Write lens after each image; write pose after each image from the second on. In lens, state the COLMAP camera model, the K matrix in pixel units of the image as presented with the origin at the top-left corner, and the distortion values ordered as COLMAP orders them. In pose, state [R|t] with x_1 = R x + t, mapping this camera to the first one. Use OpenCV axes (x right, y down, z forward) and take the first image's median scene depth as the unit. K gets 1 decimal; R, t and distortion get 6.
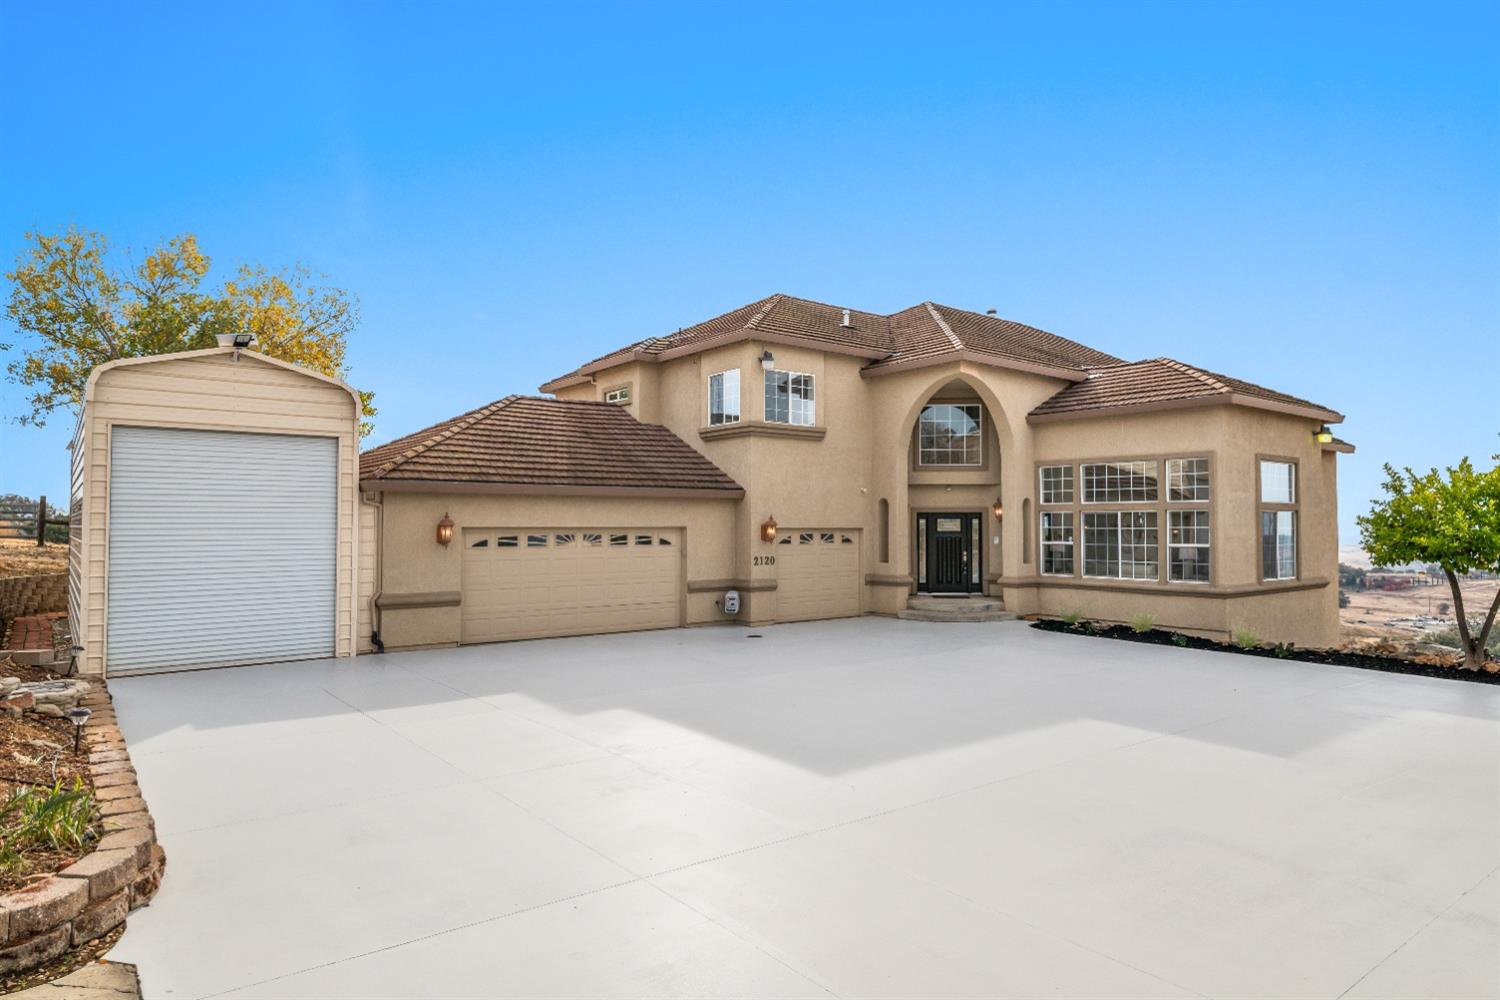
lens RADIAL K [[906.7, 0, 743.5], [0, 906.7, 509.5], [0, 0, 1]] dist [-0.000853, 0.000205]
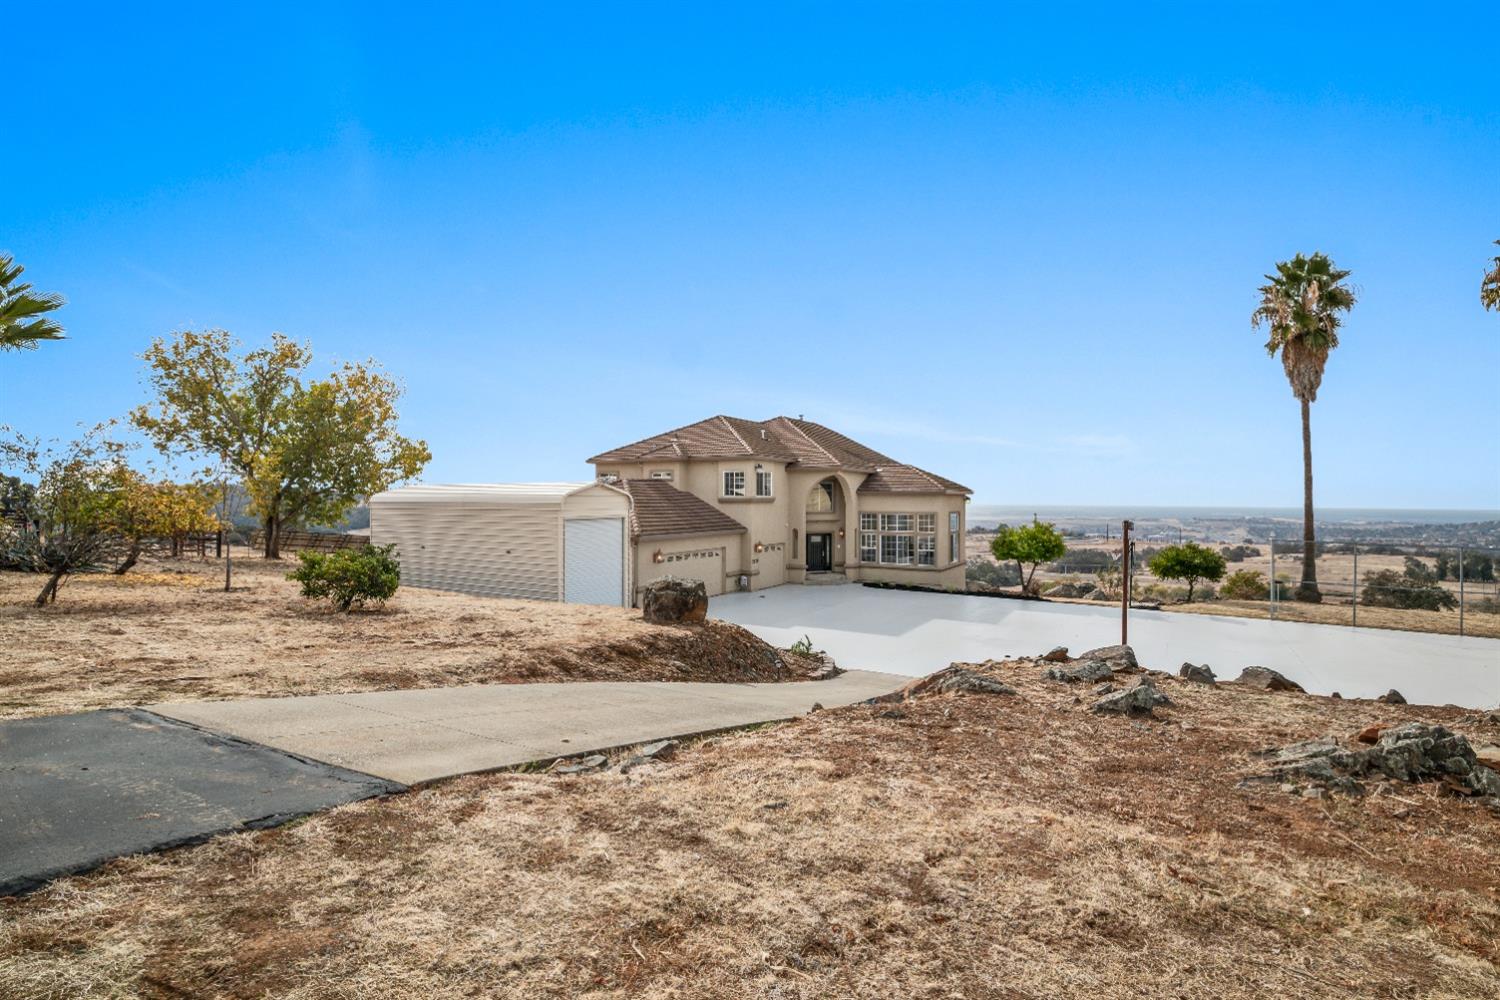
lens RADIAL K [[753.7, 0, 741.8], [0, 753.7, 498.0], [0, 0, 1]] dist [-0.001525, 0.004850]
pose [[0.932086, -0.000593, 0.362238, -0.630508], [-0.007464, 0.999755, 0.020843, -0.125326], [-0.362161, -0.022131, 0.931853, -0.626417]]
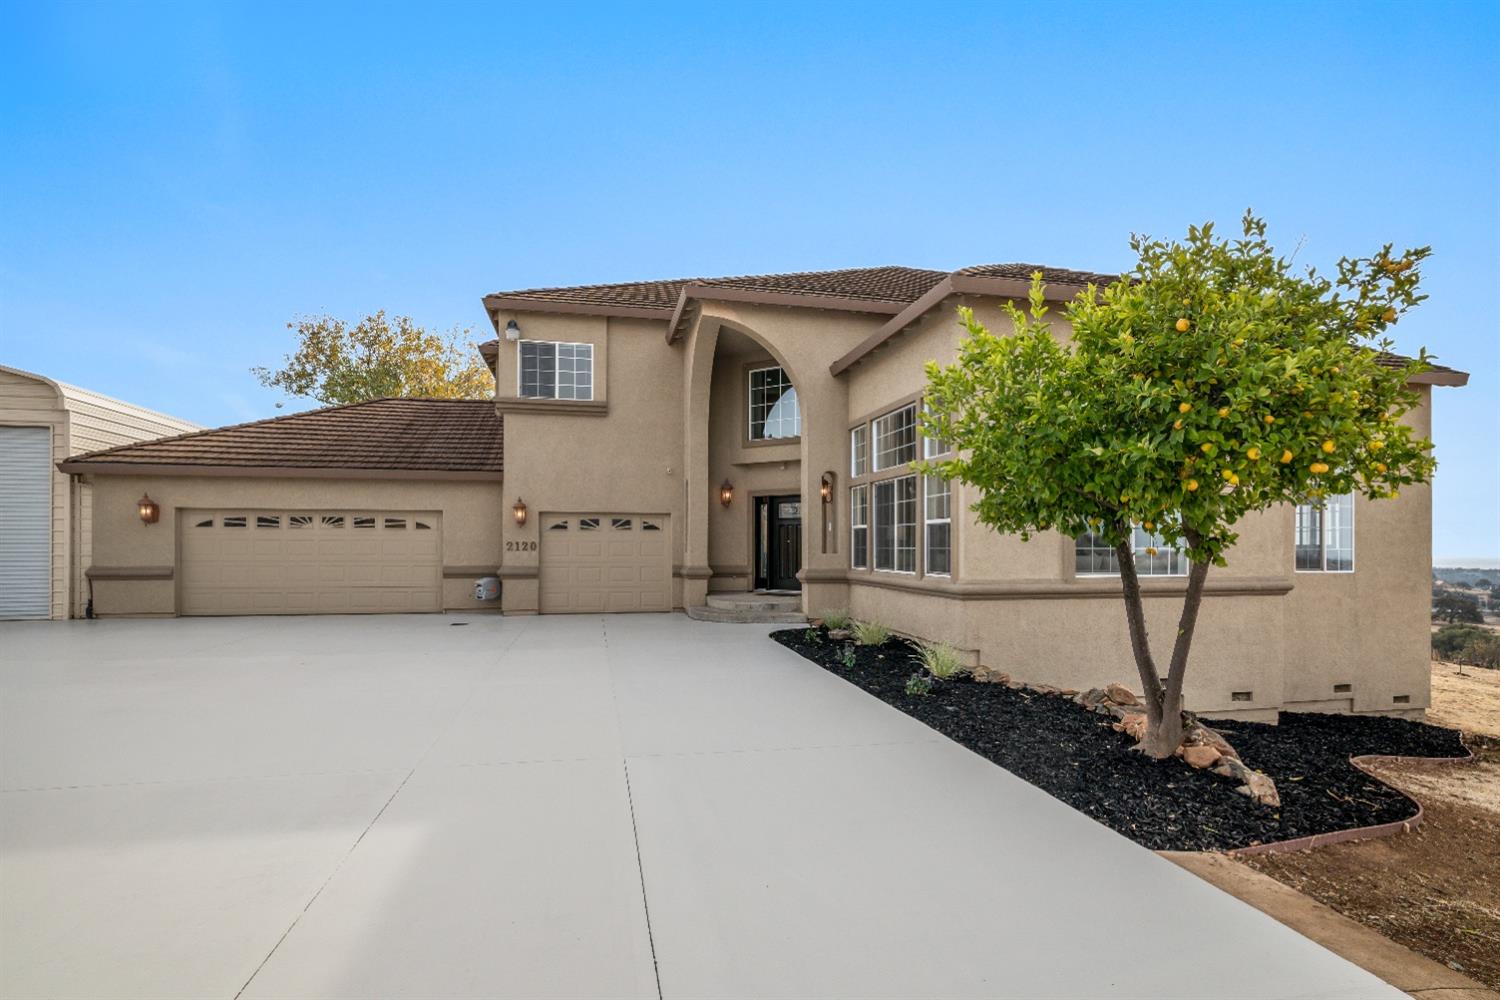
lens RADIAL K [[753.7, 0, 738.4], [0, 753.7, 547.5], [0, 0, 1]] dist [-0.001525, 0.004850]
pose [[0.899414, 0.002524, -0.437091, 0.543523], [0.004775, 0.999867, 0.015600, 0.044929], [0.437072, -0.016118, 0.899282, 0.385237]]
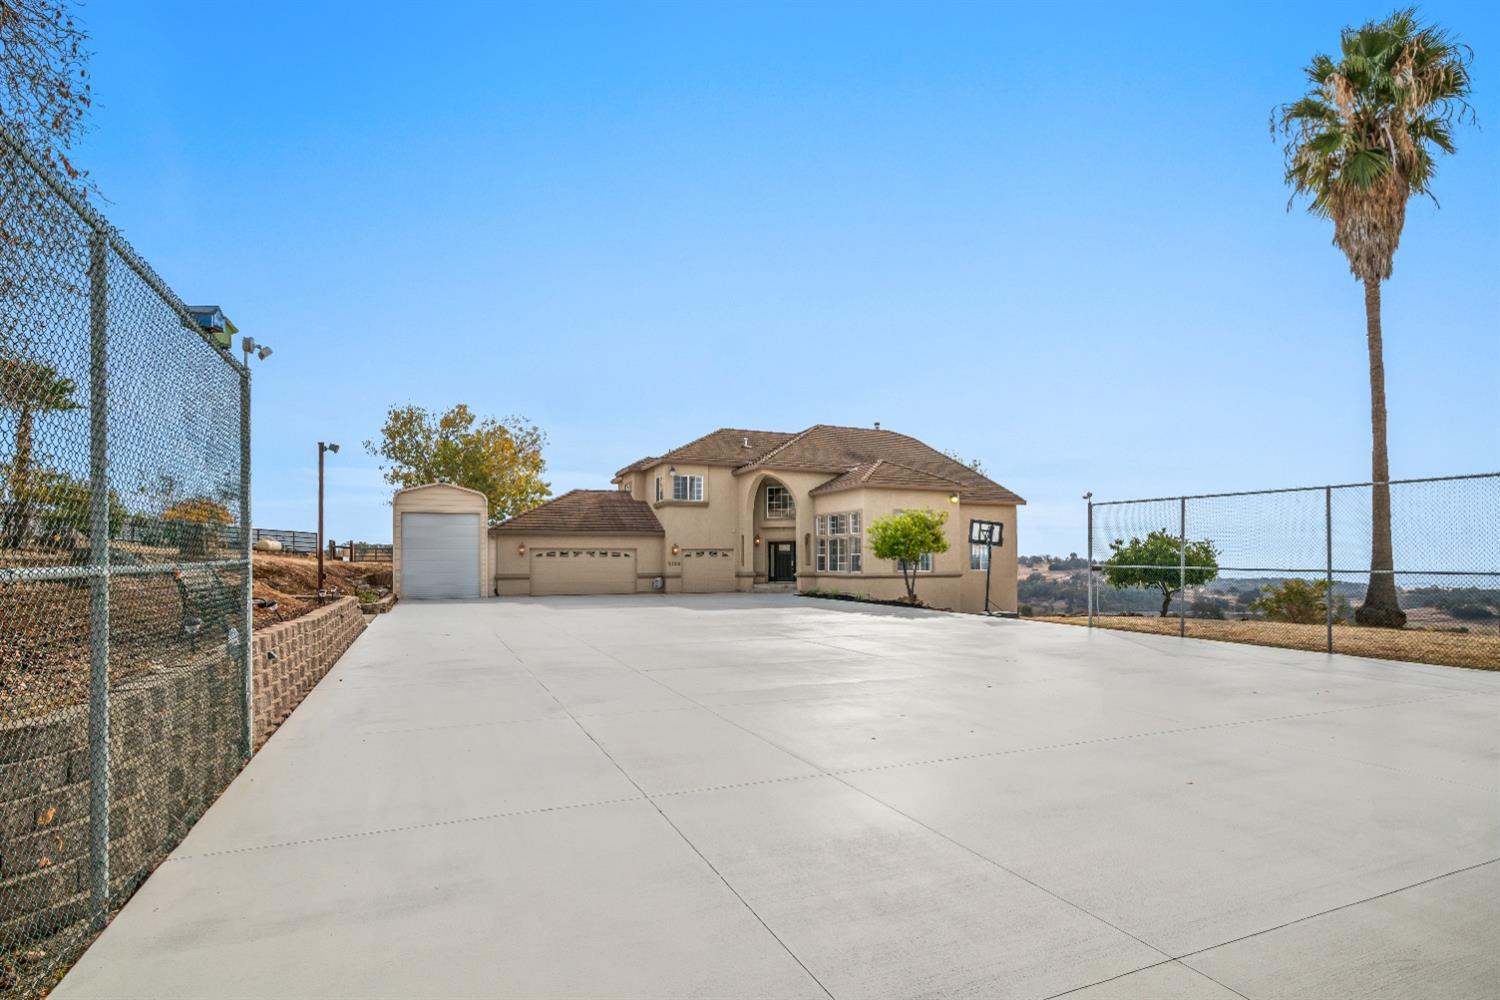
lens RADIAL K [[753.7, 0, 743.3], [0, 753.7, 559.9], [0, 0, 1]] dist [-0.001525, 0.004850]
pose [[0.967413, -0.006857, -0.253109, 0.612863], [0.009762, 0.999900, 0.010224, 0.028877], [0.253014, -0.012361, 0.967384, -0.667165]]
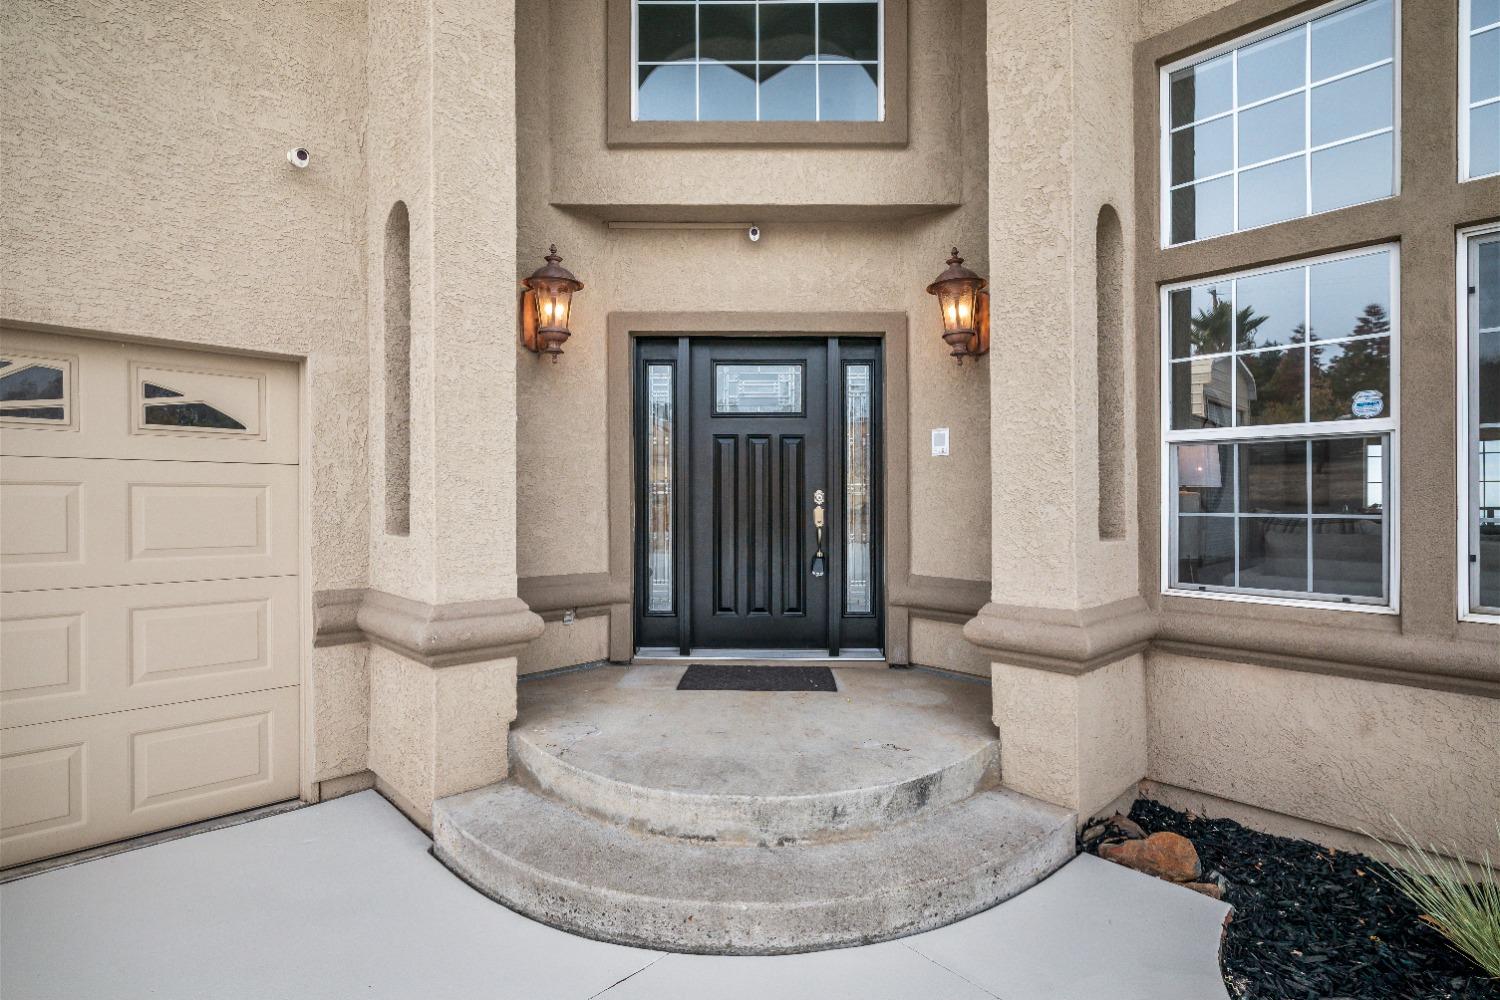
lens RADIAL K [[753.7, 0, 755.0], [0, 753.7, 498.1], [0, 0, 1]] dist [-0.001525, 0.004850]
pose [[0.994062, 0.005002, 0.108700, 0.224527], [-0.006275, 0.999916, 0.011369, 0.051203], [-0.108634, -0.011984, 0.994010, 0.871847]]
